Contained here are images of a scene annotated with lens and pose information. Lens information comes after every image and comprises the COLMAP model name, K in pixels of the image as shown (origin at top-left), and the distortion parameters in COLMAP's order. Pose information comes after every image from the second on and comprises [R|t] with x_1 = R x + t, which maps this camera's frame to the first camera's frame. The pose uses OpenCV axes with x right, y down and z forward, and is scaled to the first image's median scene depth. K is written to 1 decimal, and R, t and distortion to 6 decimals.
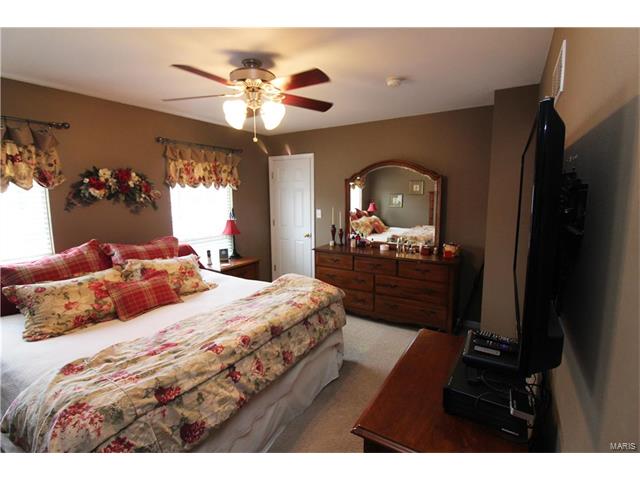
lens RADIAL K [[301.0, 0, 319.0], [0, 301.0, 234.9], [0, 0, 1]] dist [-0.002646, -0.001089]
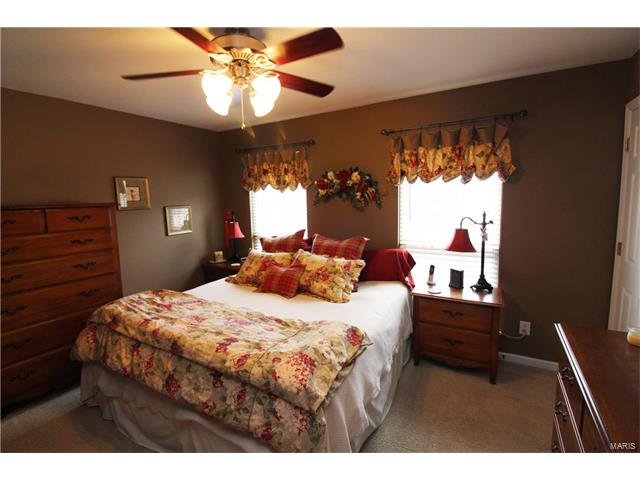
lens RADIAL K [[301.0, 0, 319.0], [0, 301.0, 234.9], [0, 0, 1]] dist [-0.002646, -0.001089]
pose [[0.034949, 0.134354, -0.990317, 0.613580], [-0.111587, 0.985251, 0.129728, -0.154069], [0.993140, 0.105972, 0.049426, 1.154249]]
